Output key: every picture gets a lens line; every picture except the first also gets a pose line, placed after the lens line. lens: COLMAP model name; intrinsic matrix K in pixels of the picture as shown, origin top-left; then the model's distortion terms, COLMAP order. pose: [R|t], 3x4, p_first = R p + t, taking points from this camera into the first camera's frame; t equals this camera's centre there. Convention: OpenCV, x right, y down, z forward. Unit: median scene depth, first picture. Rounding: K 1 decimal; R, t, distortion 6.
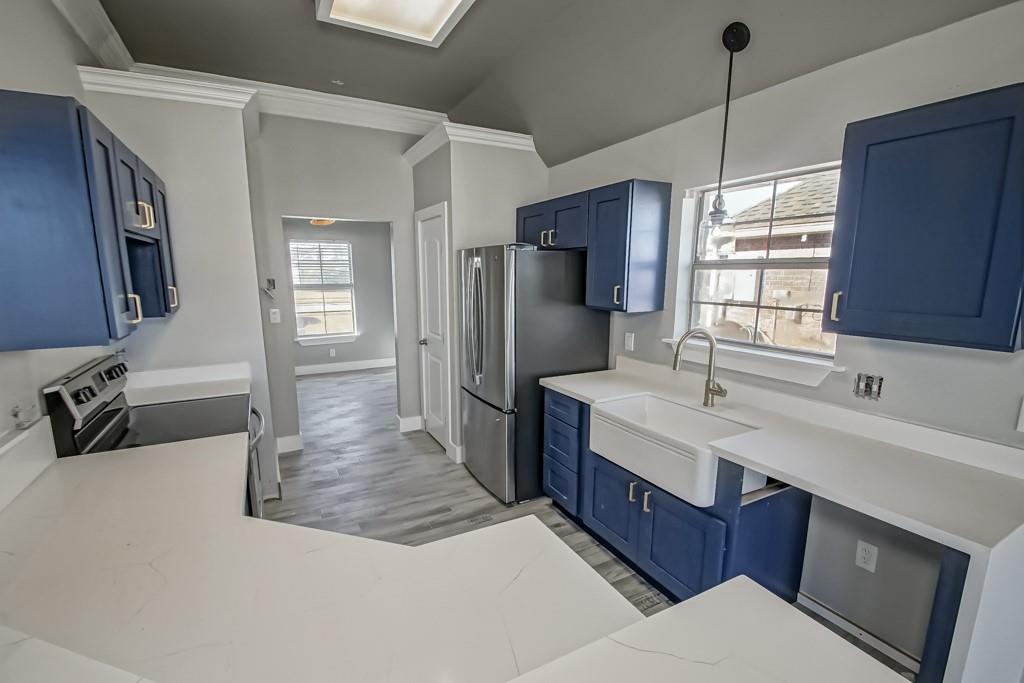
lens RADIAL K [[468.0, 0, 492.8], [0, 468.0, 358.2], [0, 0, 1]] dist [-0.002940, -0.003185]
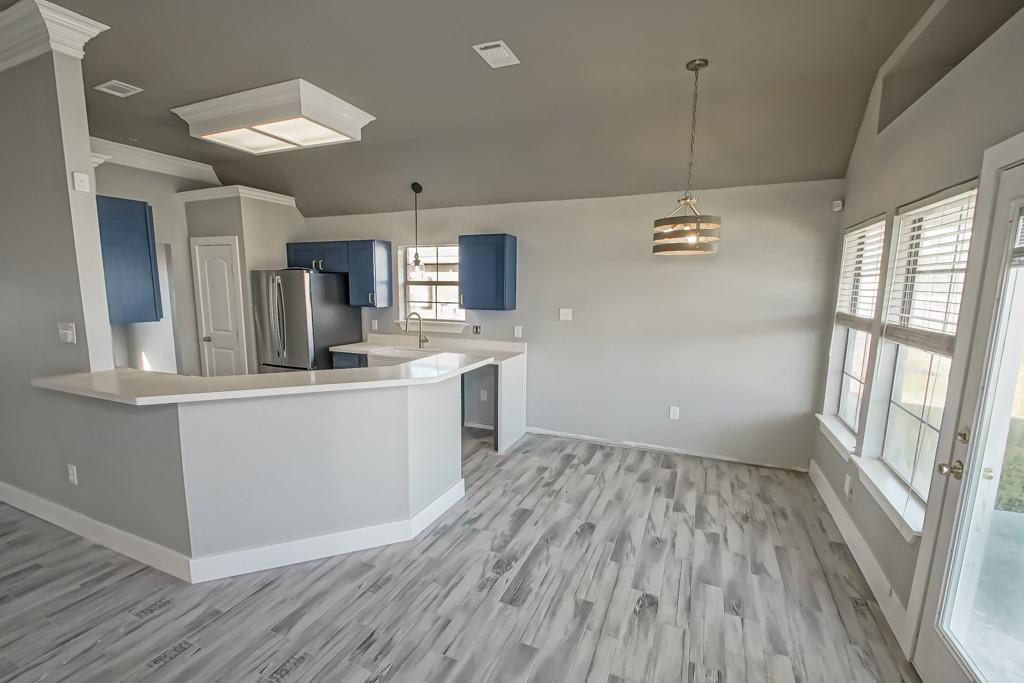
lens RADIAL K [[468.0, 0, 505.8], [0, 468.0, 363.0], [0, 0, 1]] dist [-0.002940, -0.003185]
pose [[0.774749, -0.094634, 0.625146, -0.517663], [0.104501, 0.994303, 0.021007, 0.143072], [-0.623573, 0.049053, 0.780225, -0.808896]]
